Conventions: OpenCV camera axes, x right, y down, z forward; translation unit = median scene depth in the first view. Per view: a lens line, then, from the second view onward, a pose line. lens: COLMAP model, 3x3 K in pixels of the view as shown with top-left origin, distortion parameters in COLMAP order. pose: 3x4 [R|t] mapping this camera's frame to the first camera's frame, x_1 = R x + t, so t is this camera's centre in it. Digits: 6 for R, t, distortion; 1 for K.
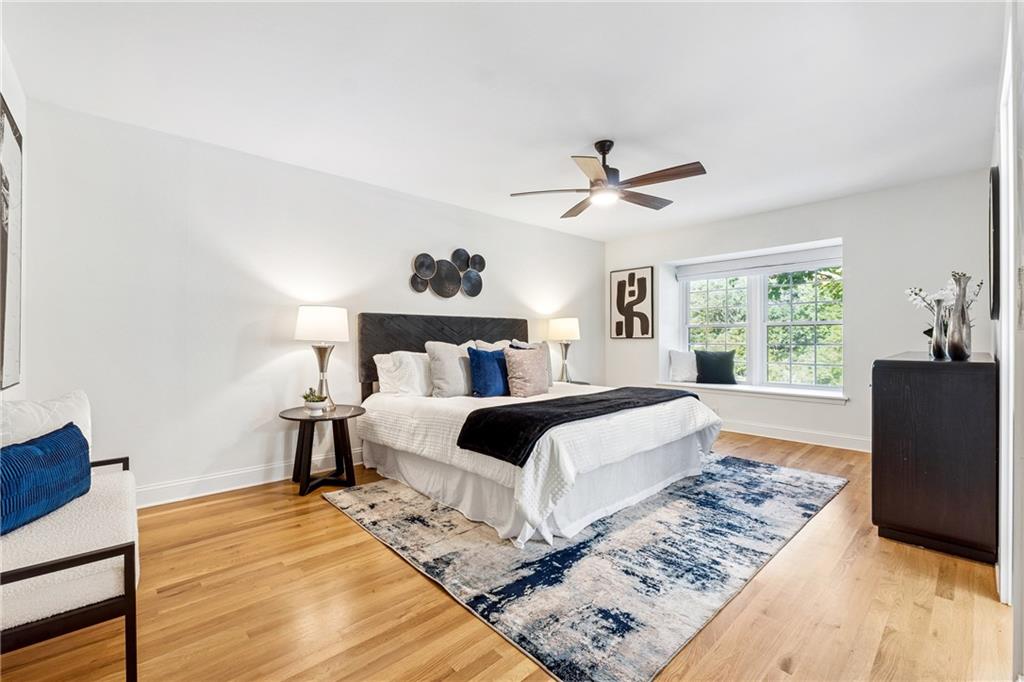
lens RADIAL K [[430.2, 0, 504.3], [0, 430.2, 339.3], [0, 0, 1]] dist [-0.001654, -0.000184]
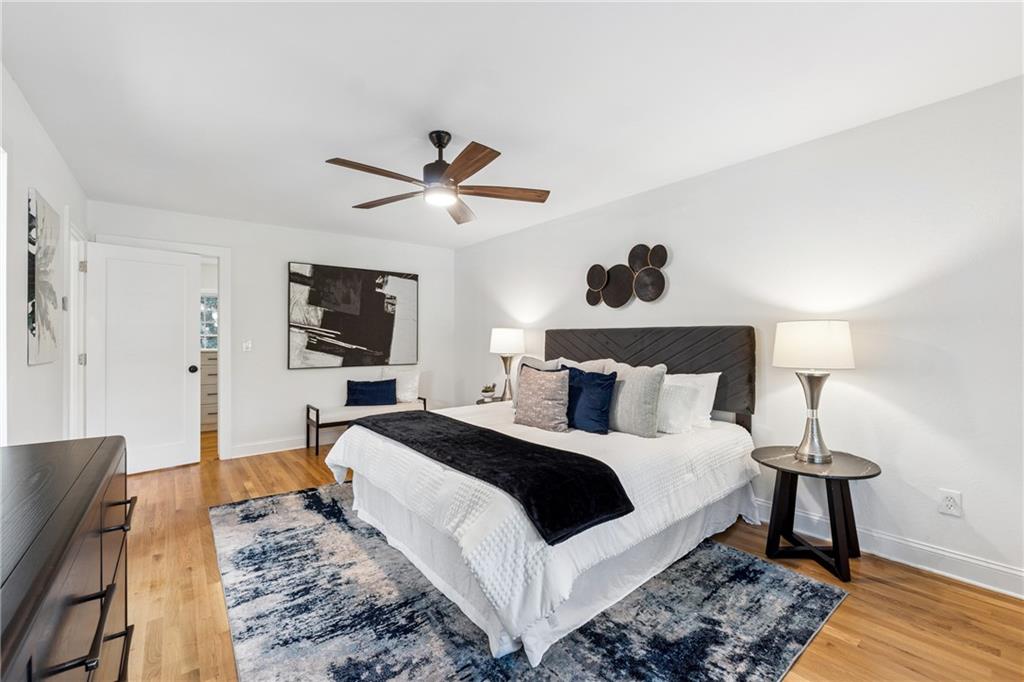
lens RADIAL K [[426.5, 0, 509.7], [0, 426.5, 336.1], [0, 0, 1]] dist [-0.002543, -0.000158]
pose [[-0.068724, 0.002035, -0.997634, 1.245669], [-0.001000, 0.999997, 0.002109, -0.066491], [0.997635, 0.001143, -0.068722, 1.393252]]
